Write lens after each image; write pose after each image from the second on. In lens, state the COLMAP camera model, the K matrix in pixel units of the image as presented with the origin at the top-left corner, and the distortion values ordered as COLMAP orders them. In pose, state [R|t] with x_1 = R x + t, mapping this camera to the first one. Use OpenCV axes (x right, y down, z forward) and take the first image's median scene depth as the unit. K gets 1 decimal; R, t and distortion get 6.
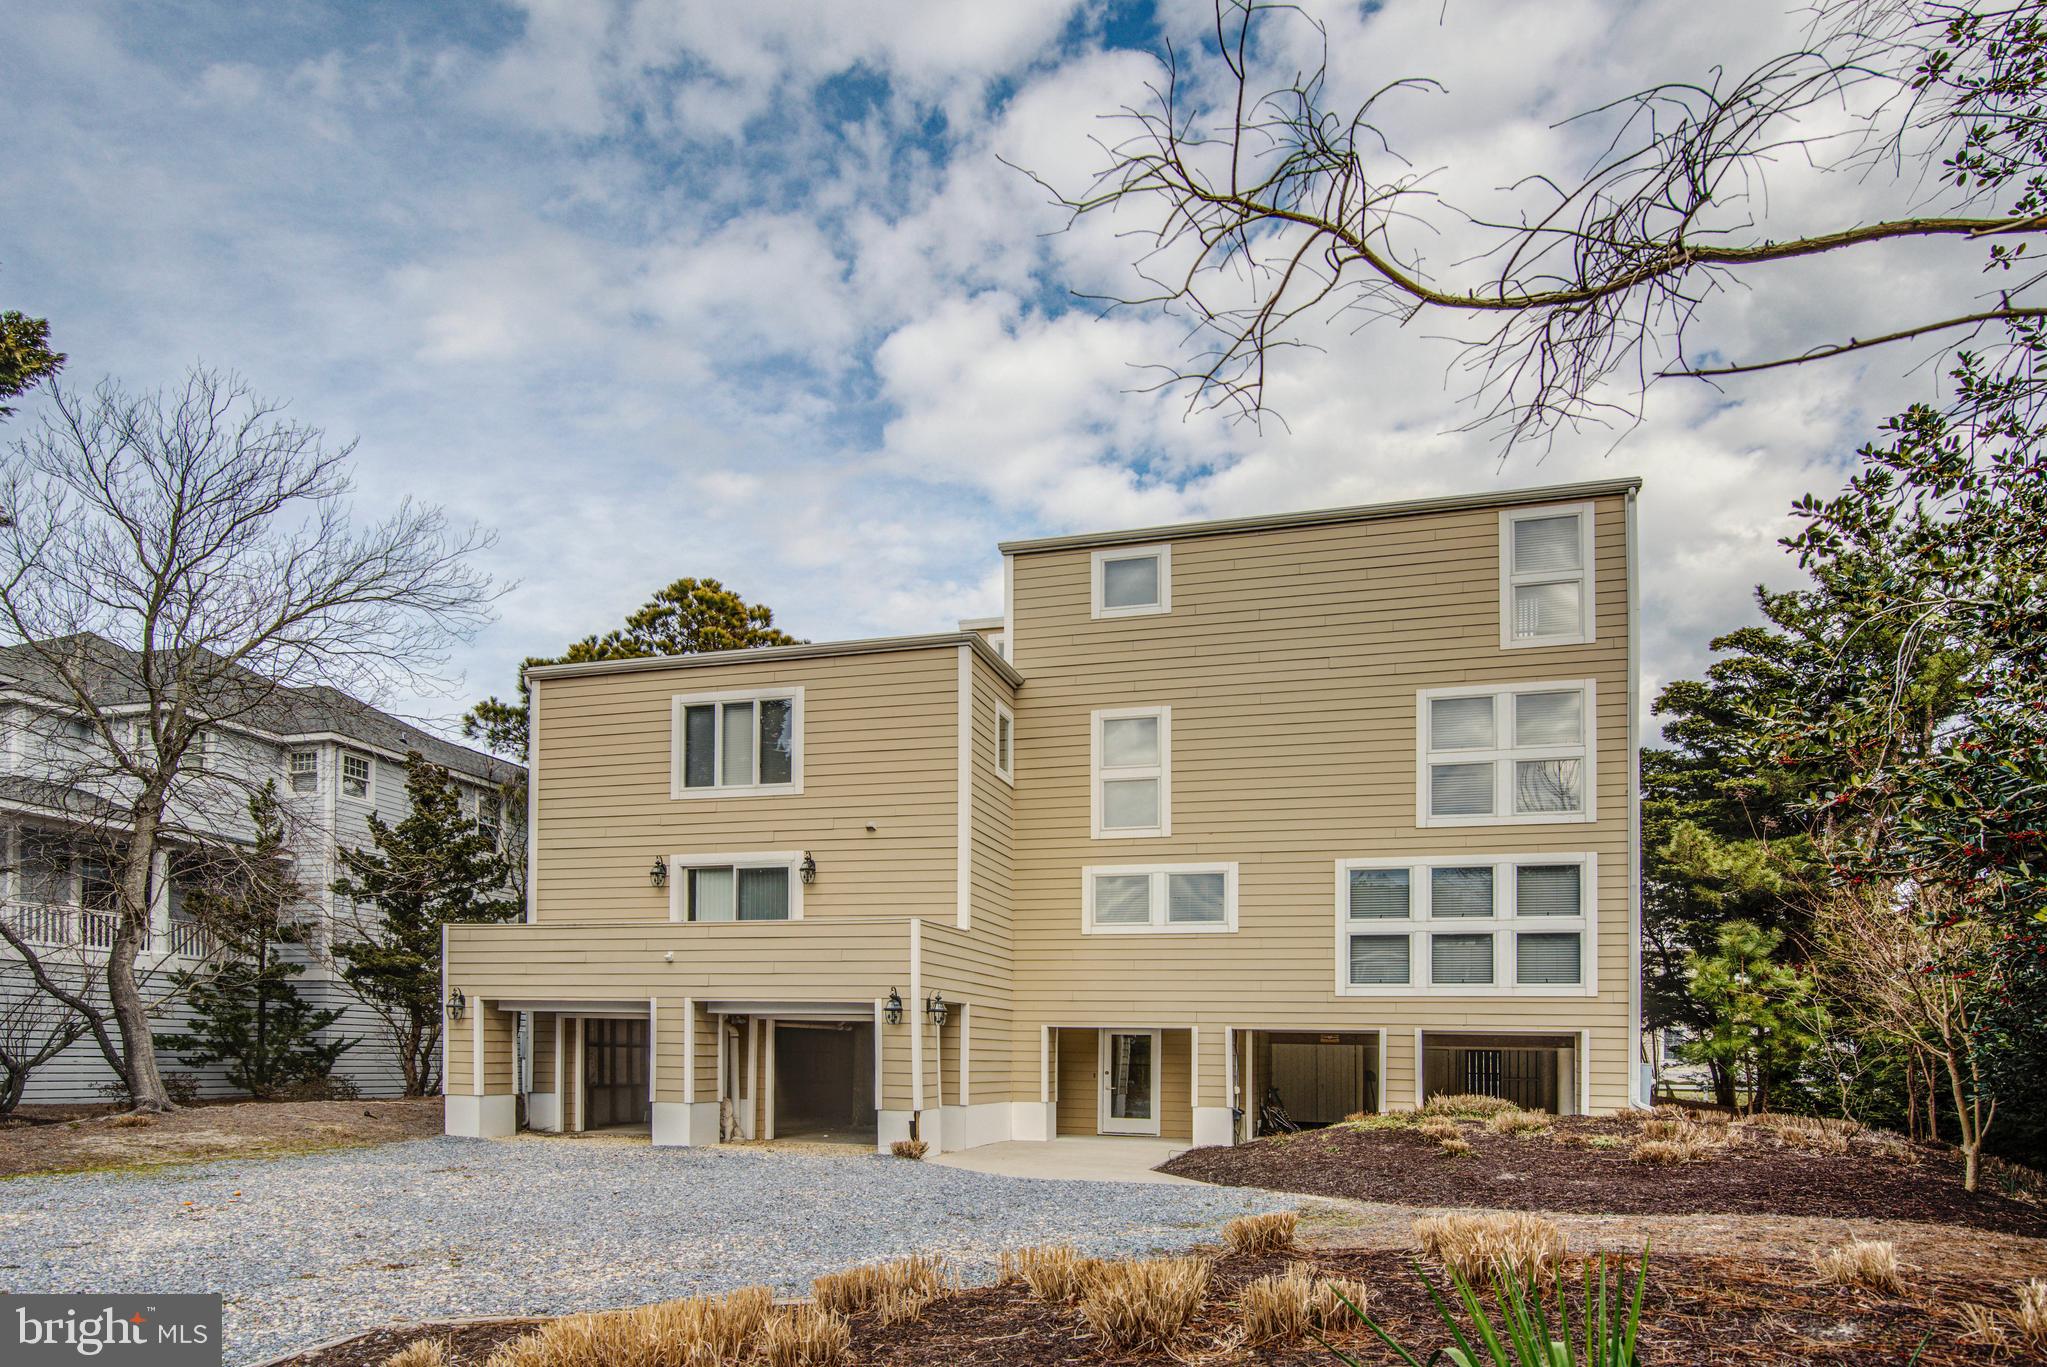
lens RADIAL K [[1197.9, 0, 1023.5], [0, 1197.9, 539.0], [0, 0, 1]] dist [-0.016822, 0.003549]
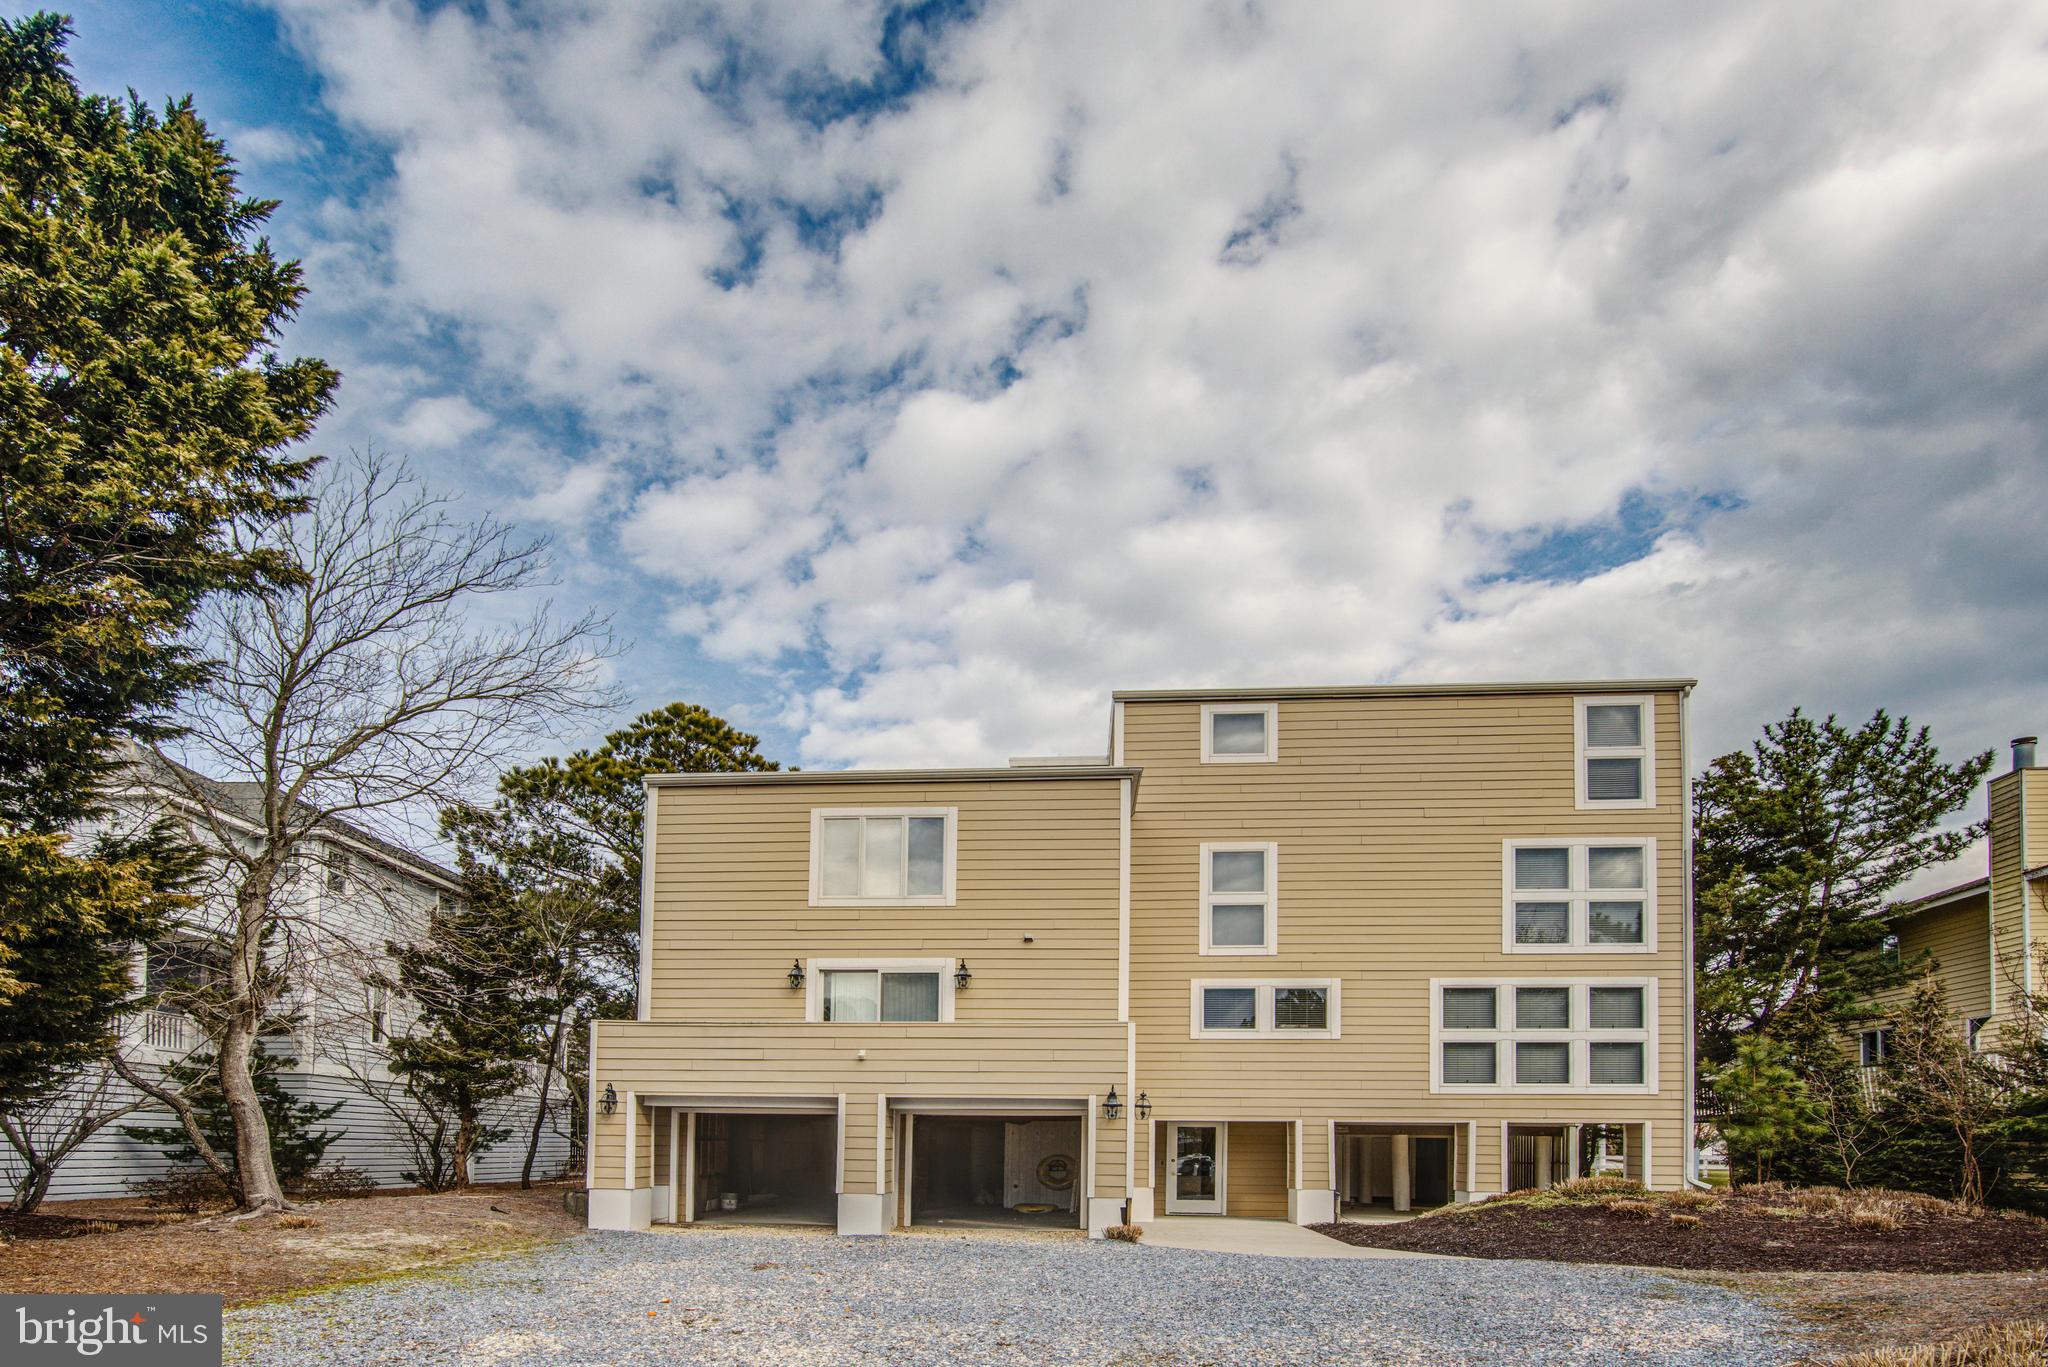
lens RADIAL K [[1019.7, 0, 1015.3], [0, 1019.7, 693.5], [0, 0, 1]] dist [-0.014570, -0.001776]
pose [[0.977459, 0.080843, 0.195033, -0.349556], [-0.079136, 0.996727, -0.016544, 0.034295], [-0.195733, 0.000737, 0.980657, 0.088100]]
